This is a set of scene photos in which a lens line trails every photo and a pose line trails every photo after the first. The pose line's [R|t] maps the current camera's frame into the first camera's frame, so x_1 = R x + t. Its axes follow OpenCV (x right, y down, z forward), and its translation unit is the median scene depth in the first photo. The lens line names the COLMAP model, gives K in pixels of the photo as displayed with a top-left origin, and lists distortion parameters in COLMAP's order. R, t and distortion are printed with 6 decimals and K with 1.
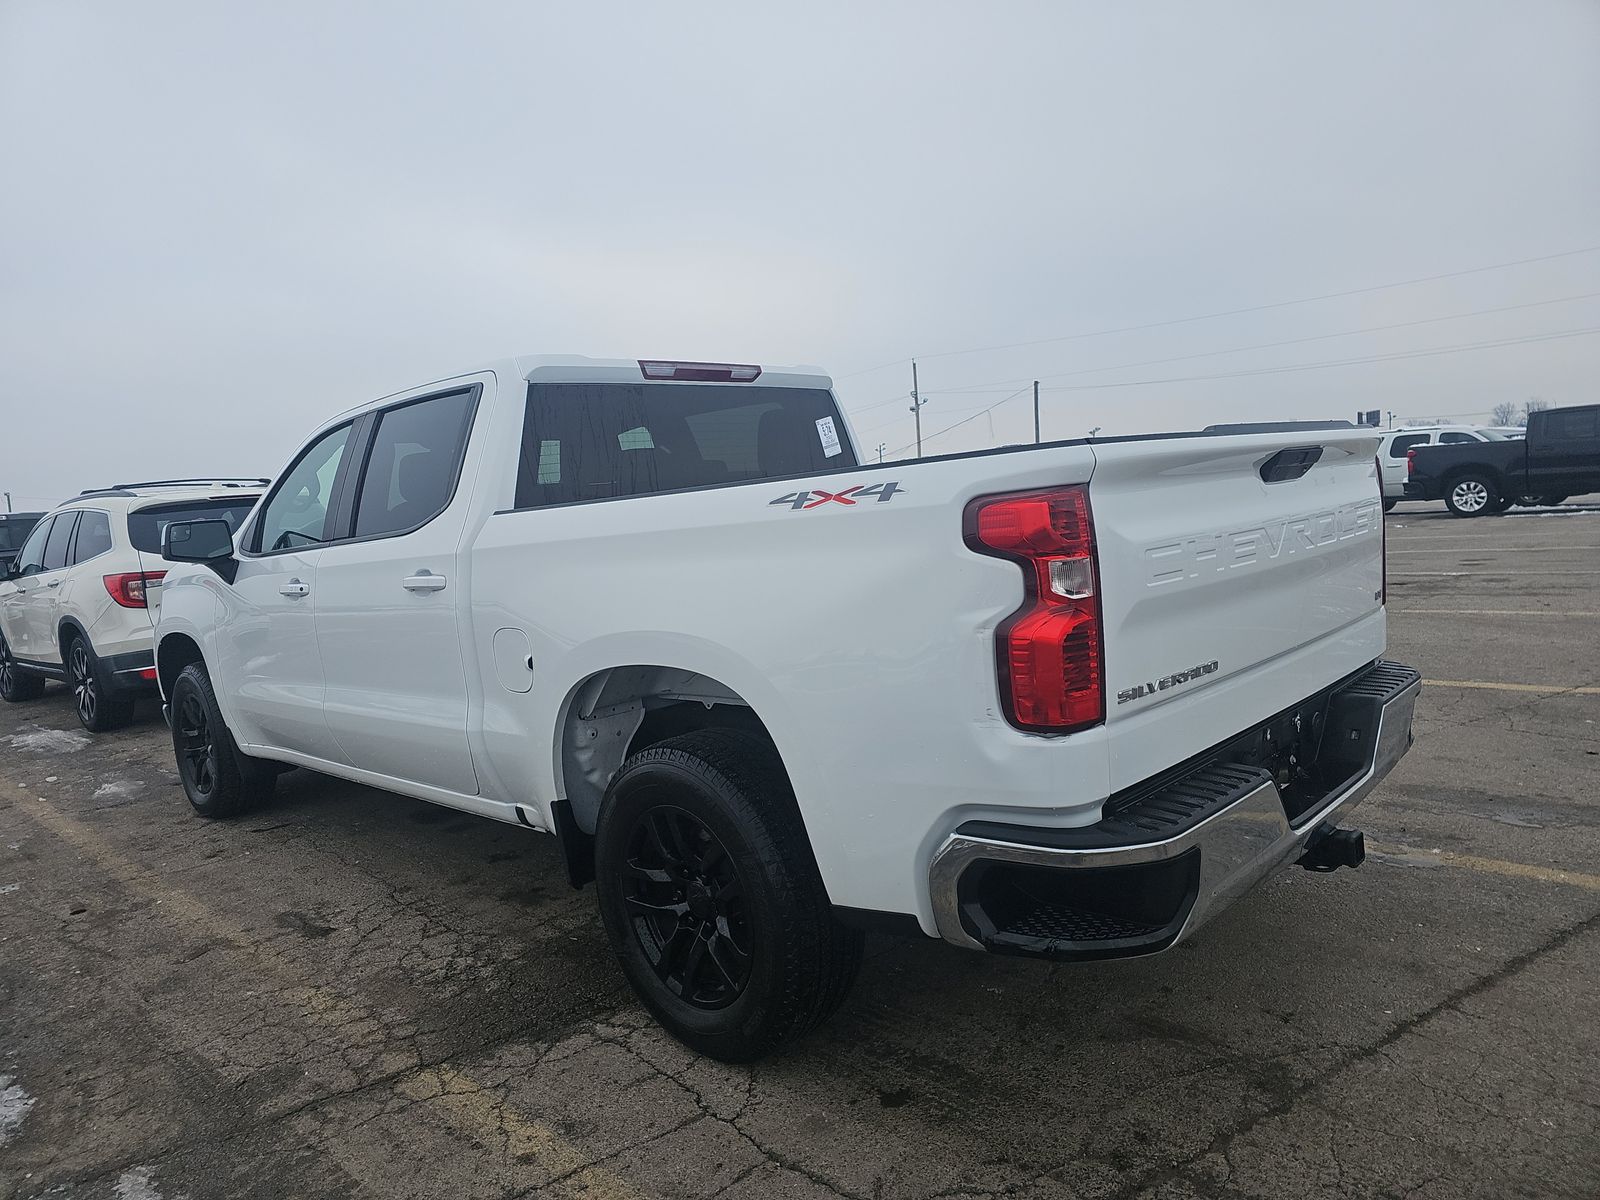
lens RADIAL K [[1081.5, 0, 802.3], [0, 1081.5, 597.8], [0, 0, 1]] dist [0.025524, -0.012111]
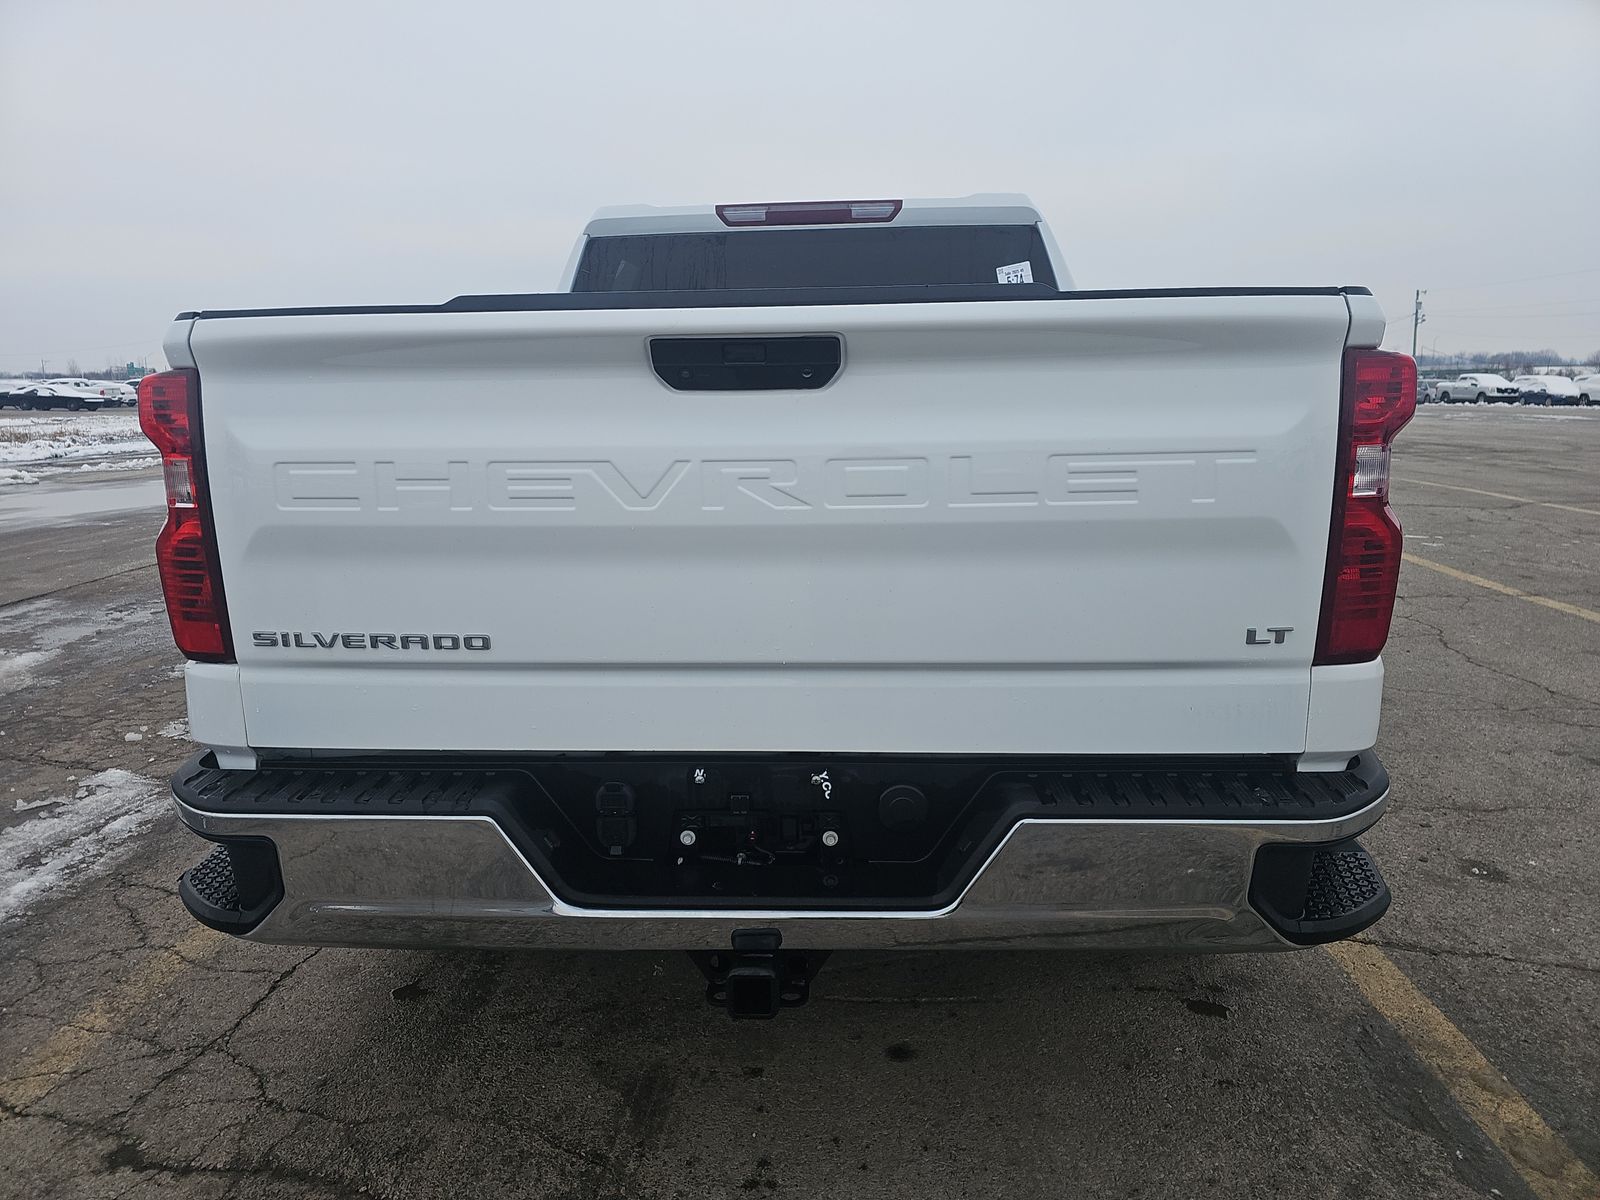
lens RADIAL K [[1081.5, 0, 799.5], [0, 1081.5, 611.3], [0, 0, 1]] dist [0.025524, -0.012111]
pose [[0.637237, 0.224058, -0.737378, 0.651077], [-0.106574, 0.973232, 0.203623, -0.078409], [0.763263, -0.051171, 0.644058, 0.440352]]
